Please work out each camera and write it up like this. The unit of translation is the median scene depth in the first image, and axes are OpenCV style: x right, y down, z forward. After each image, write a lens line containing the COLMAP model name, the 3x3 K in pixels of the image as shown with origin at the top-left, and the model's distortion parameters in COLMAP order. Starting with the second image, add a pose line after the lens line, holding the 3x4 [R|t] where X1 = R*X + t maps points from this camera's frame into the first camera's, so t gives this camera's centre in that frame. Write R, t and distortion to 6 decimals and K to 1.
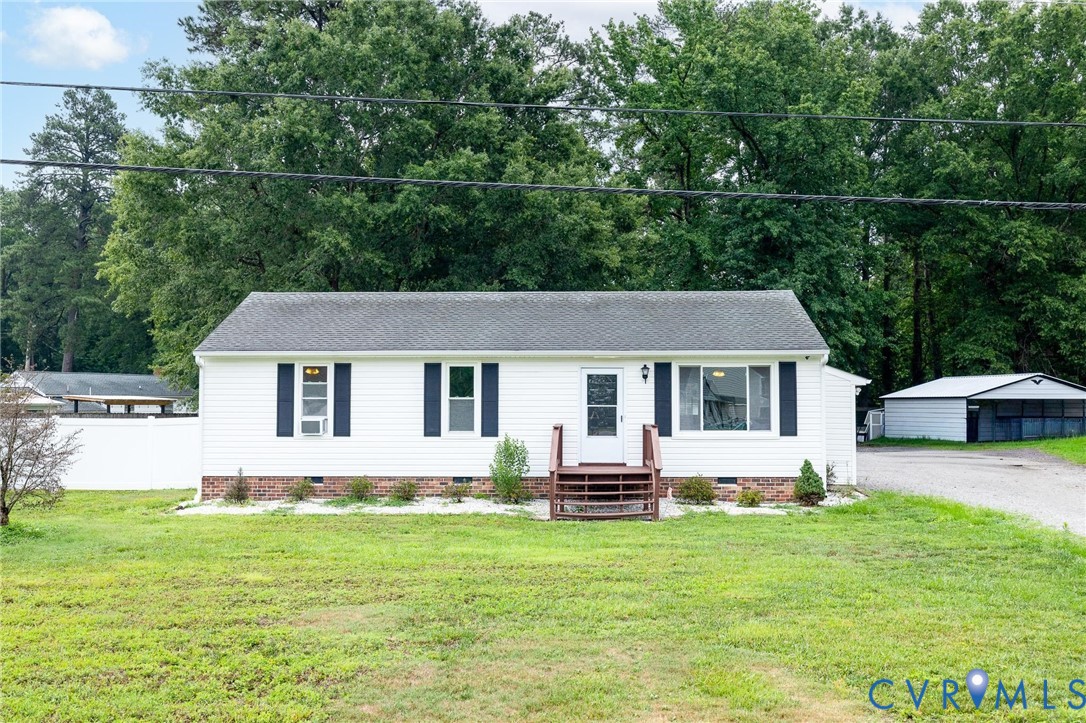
lens RADIAL K [[1050.8, 0, 543.0], [0, 1050.8, 361.5], [0, 0, 1]] dist [0.000617, -0.003098]
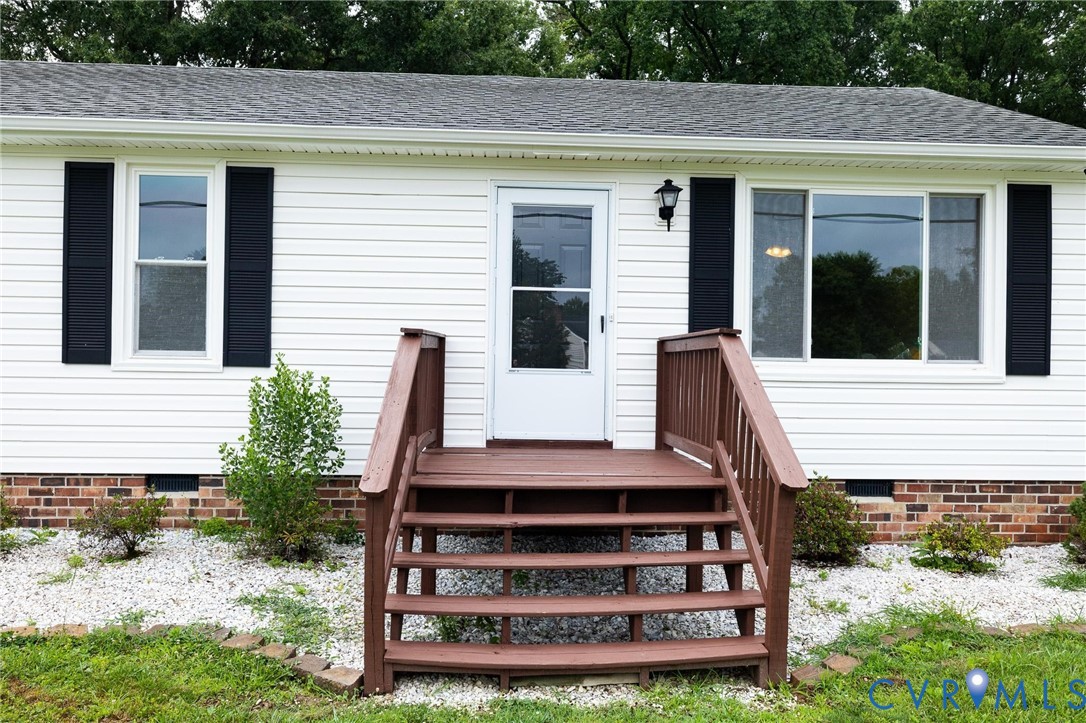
lens RADIAL K [[865.4, 0, 543.0], [0, 865.4, 361.5], [0, 0, 1]] dist [0.002717, 0.001146]
pose [[0.996099, 0.014864, 0.086982, 0.026735], [-0.018569, 0.998947, 0.041944, 0.055179], [-0.086267, -0.043395, 0.995326, 0.690724]]
